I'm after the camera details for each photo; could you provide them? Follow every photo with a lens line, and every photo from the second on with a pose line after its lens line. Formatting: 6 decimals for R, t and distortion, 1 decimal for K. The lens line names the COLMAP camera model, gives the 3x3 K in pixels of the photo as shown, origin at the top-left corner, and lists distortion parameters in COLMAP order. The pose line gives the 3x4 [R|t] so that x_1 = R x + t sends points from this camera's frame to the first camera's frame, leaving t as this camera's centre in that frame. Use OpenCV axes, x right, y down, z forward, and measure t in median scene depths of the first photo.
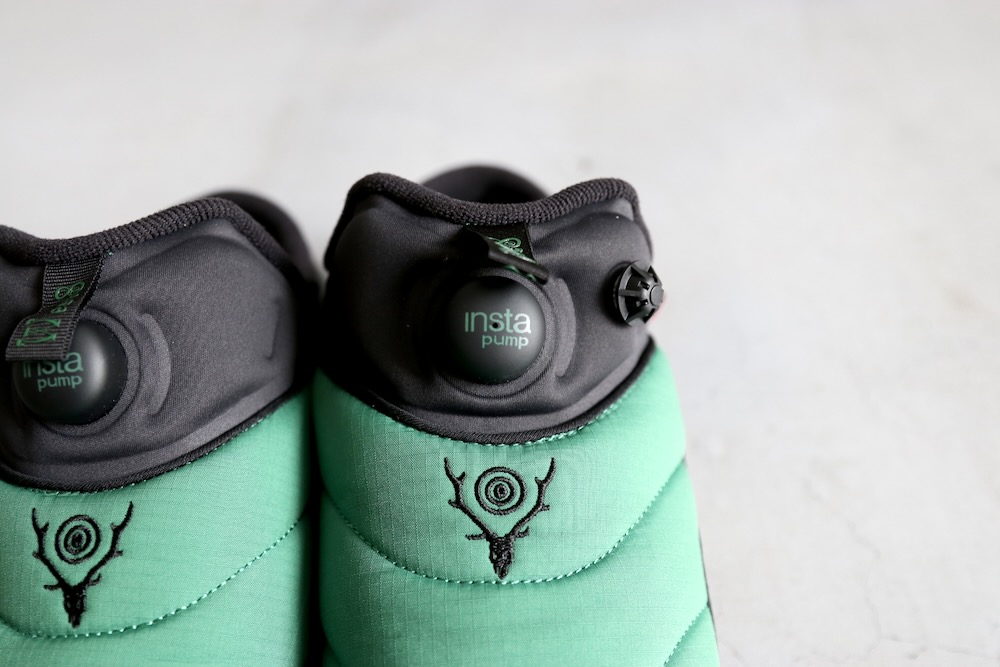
lens RADIAL K [[1084.4, 0, 501.7], [0, 1084.4, 349.3], [0, 0, 1]] dist [-0.107883, 0.058066]
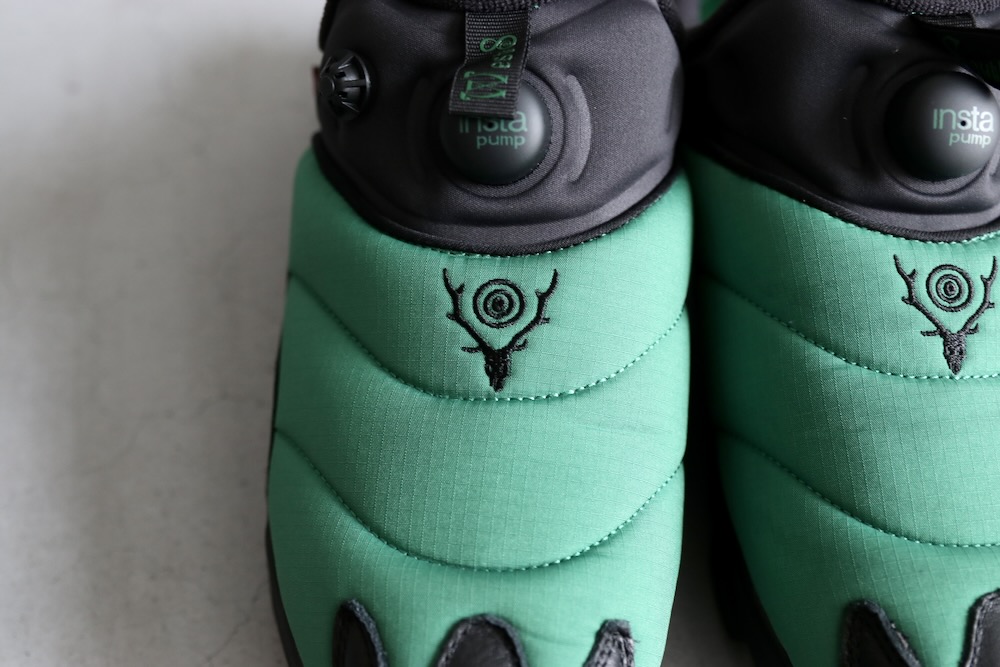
lens RADIAL K [[1413.5, 0, 500.0], [0, 1413.5, 333.5], [0, 0, 1]] dist [-0.010037, -0.054228]
pose [[0.996104, 0.085054, 0.023296, -0.427452], [-0.087657, 0.983861, 0.155993, 0.002652], [-0.009653, -0.157427, 0.987483, -0.291679]]
